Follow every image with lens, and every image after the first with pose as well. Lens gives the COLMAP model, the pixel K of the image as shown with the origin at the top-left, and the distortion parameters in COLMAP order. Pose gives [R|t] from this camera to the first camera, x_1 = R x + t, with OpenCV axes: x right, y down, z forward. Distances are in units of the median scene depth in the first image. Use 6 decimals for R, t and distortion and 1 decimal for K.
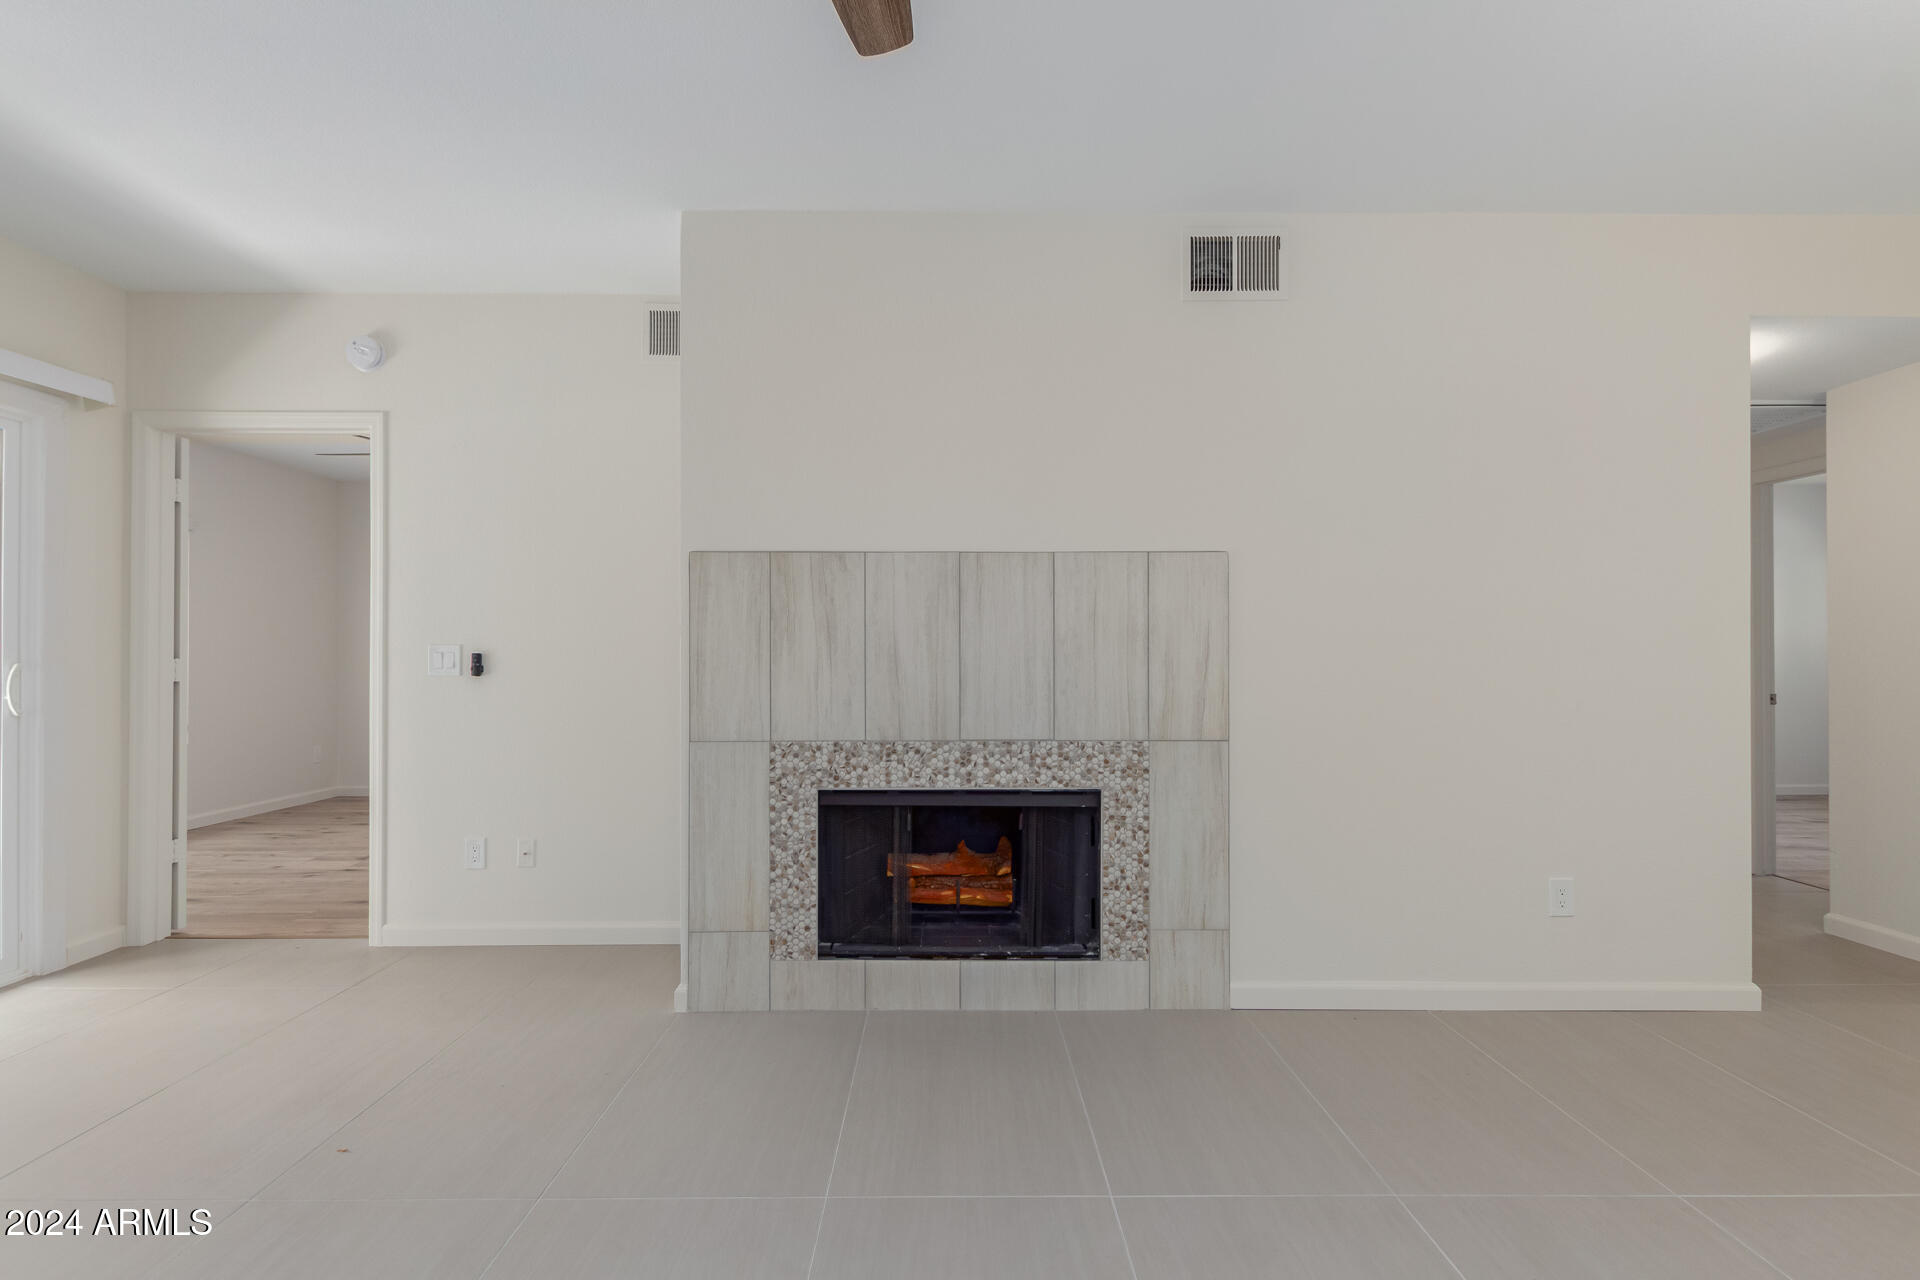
lens RADIAL K [[868.6, 0, 956.7], [0, 868.6, 653.7], [0, 0, 1]] dist [0.010070, -0.000128]
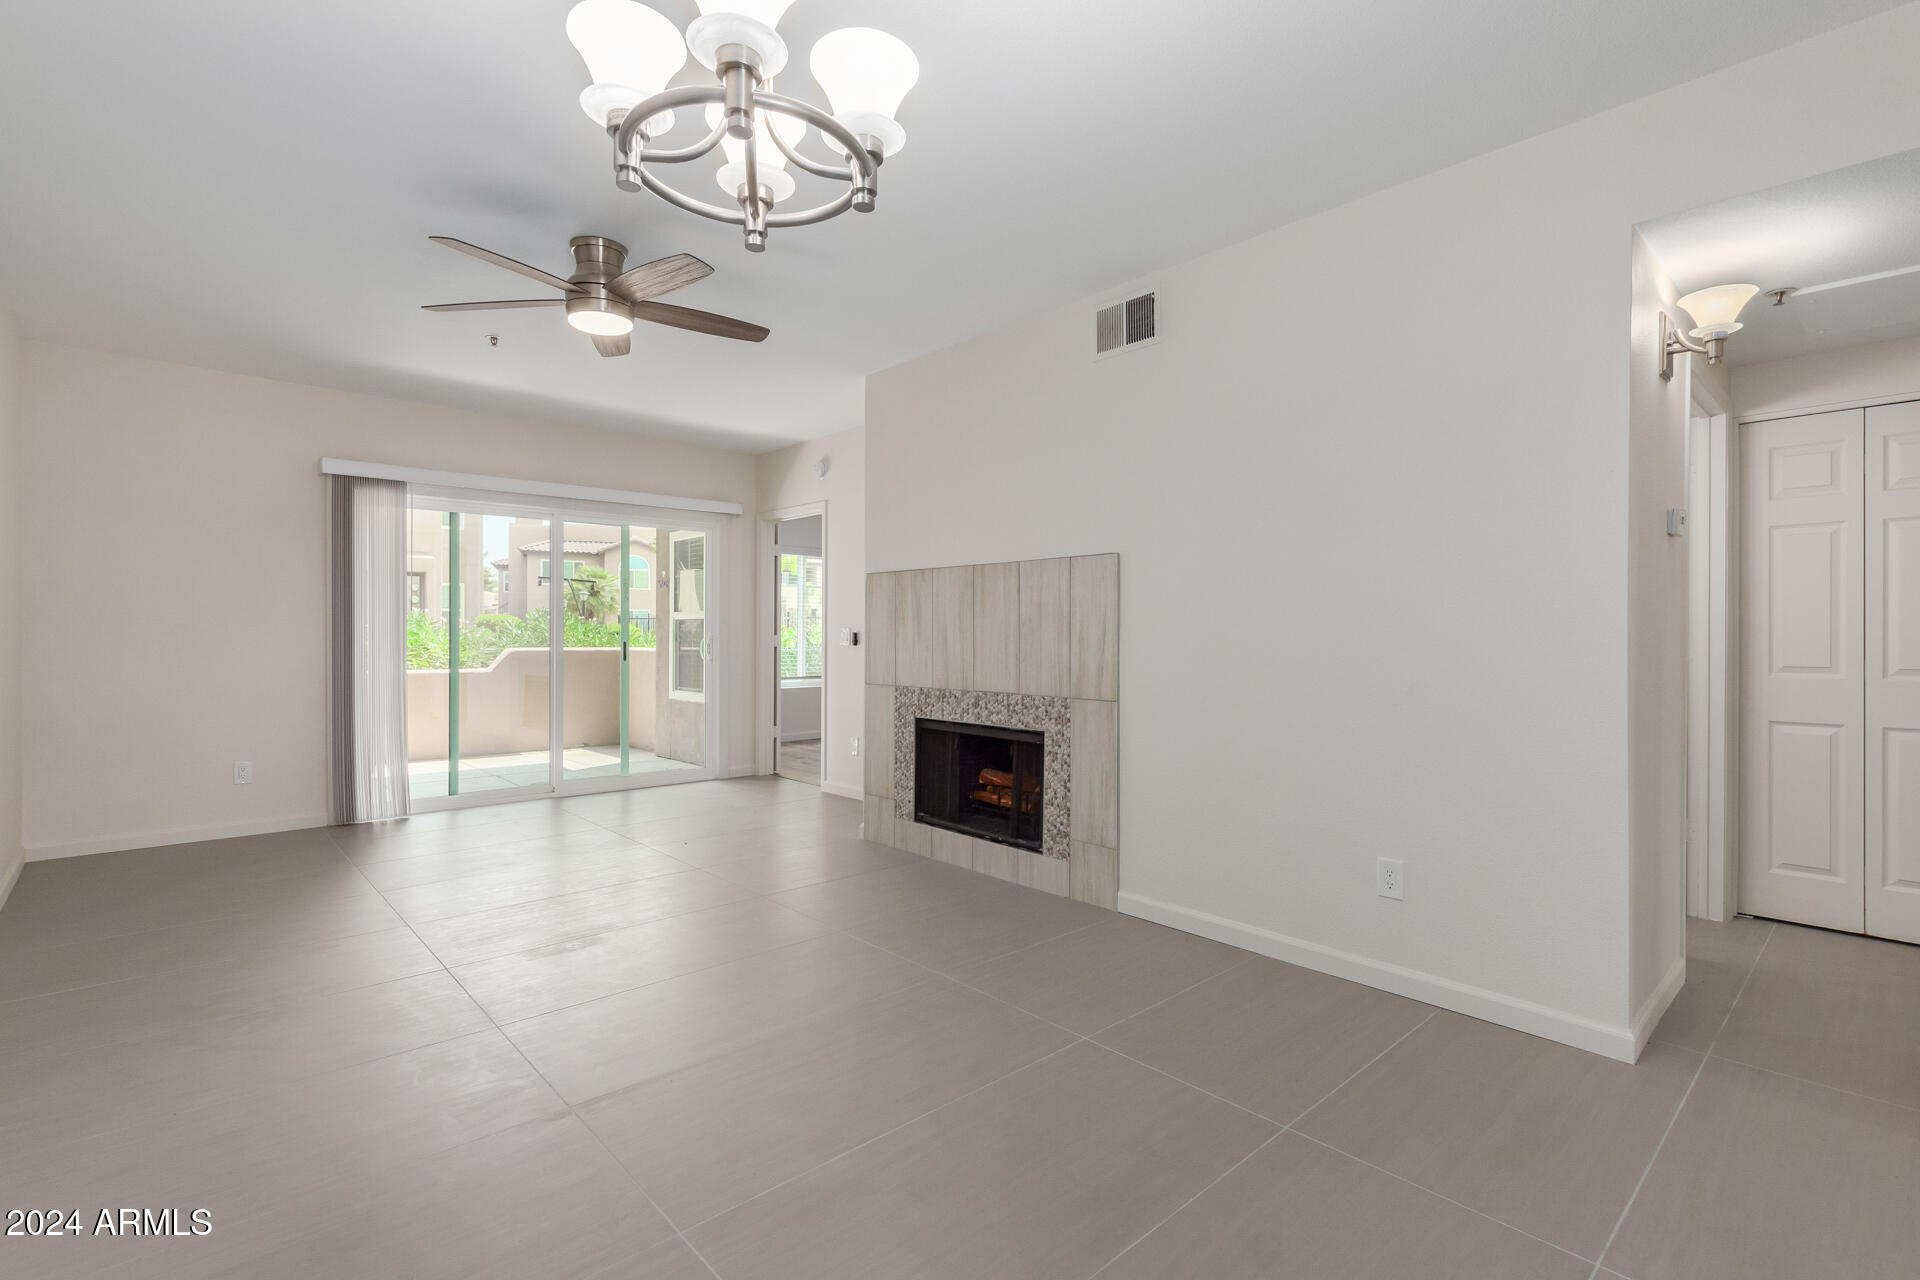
lens RADIAL K [[881.0, 0, 960.0], [0, 881.0, 640.0], [0, 0, 1]] dist [0.013441, -0.006554]
pose [[0.668944, 0.005922, -0.743289, 1.116629], [0.000144, 0.999967, 0.008097, -0.000457], [0.743313, -0.005524, 0.668921, -0.033718]]
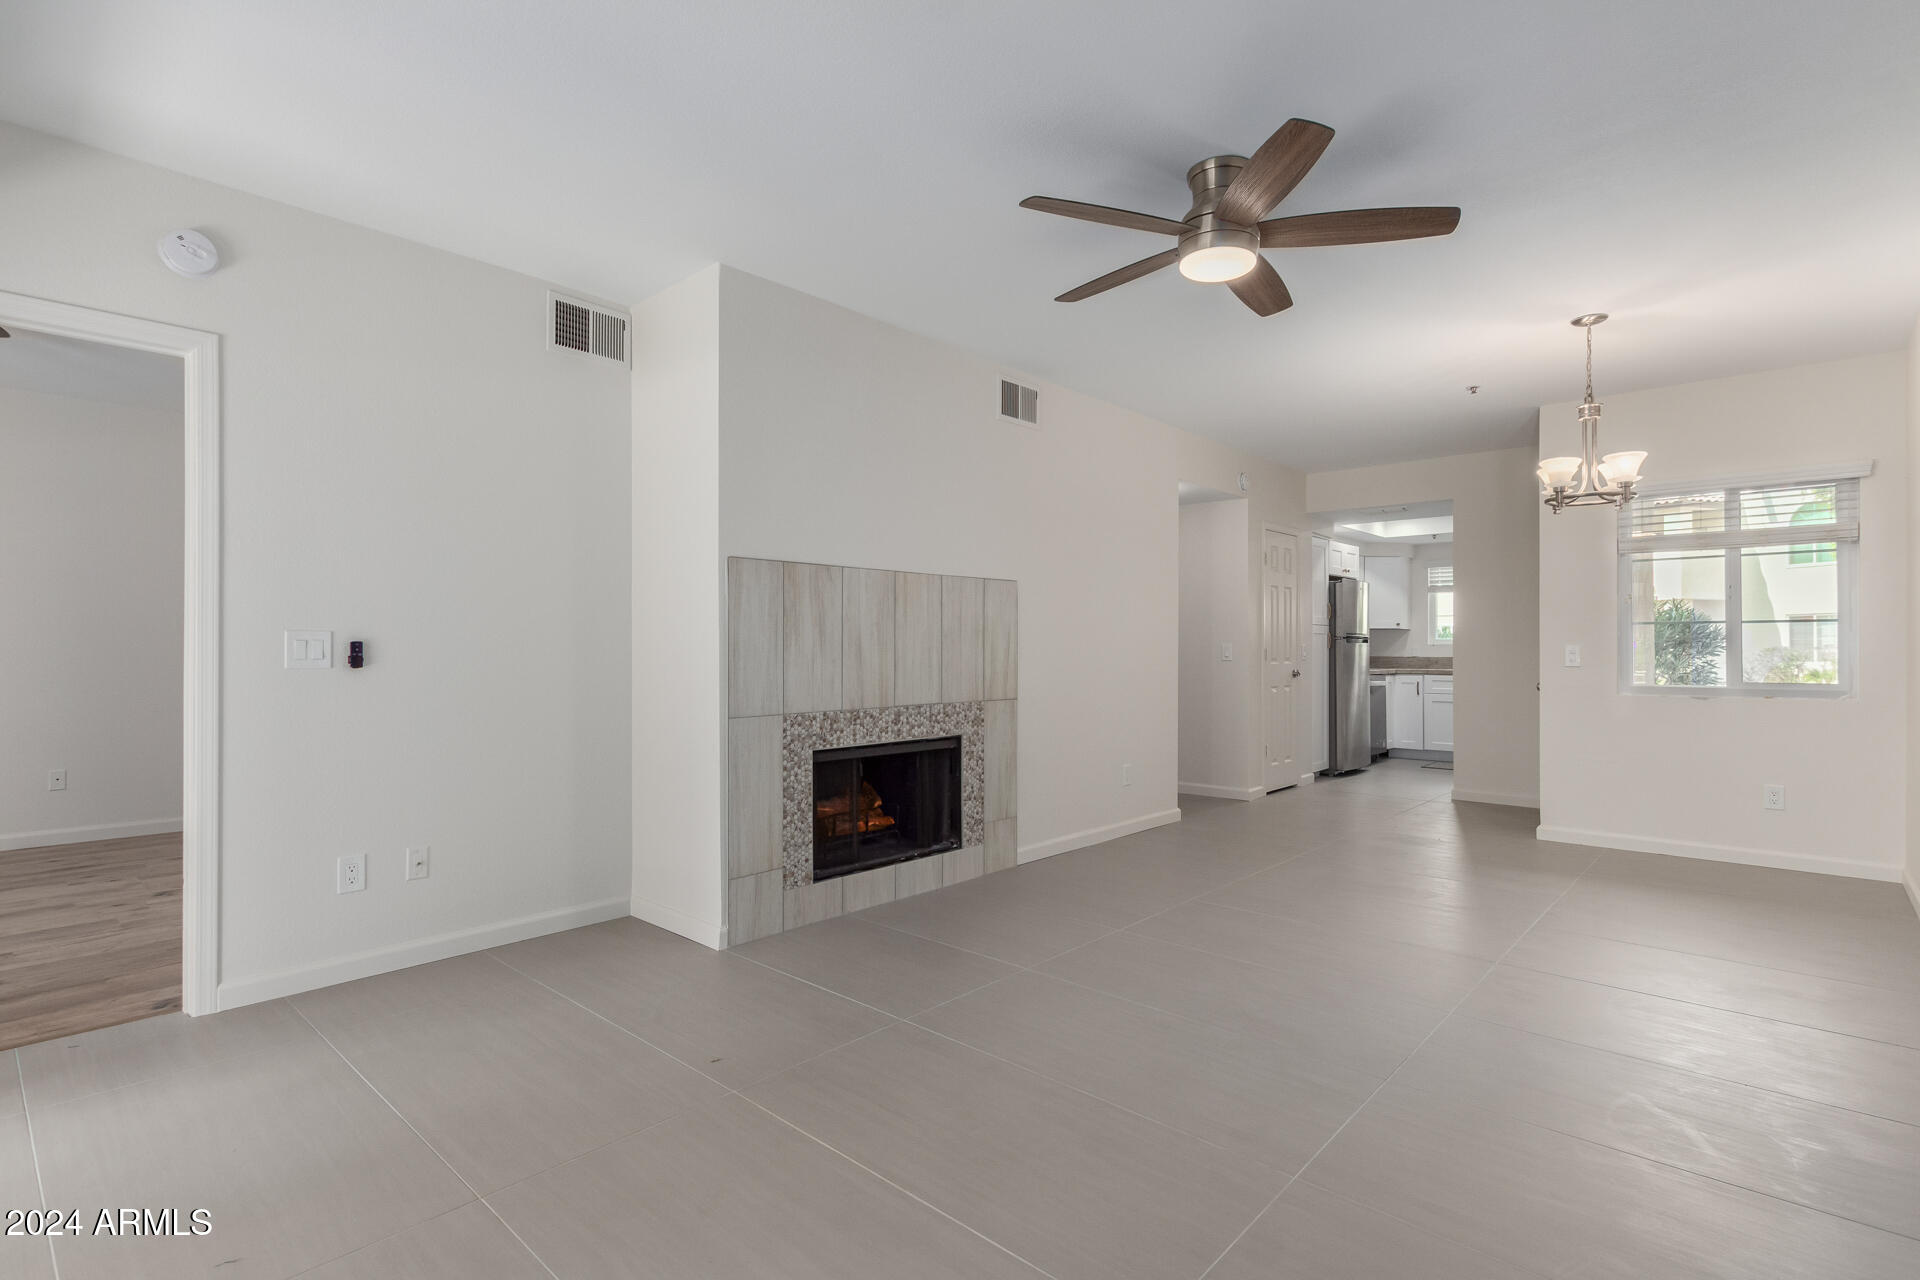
lens RADIAL K [[914.1, 0, 959.6], [0, 914.1, 645.8], [0, 0, 1]] dist [0.015111, -0.007380]
pose [[0.679734, 0.001828, 0.733457, -0.997486], [-0.004049, 0.999991, 0.001260, 0.000322], [-0.733448, -0.003826, 0.679735, -0.069177]]
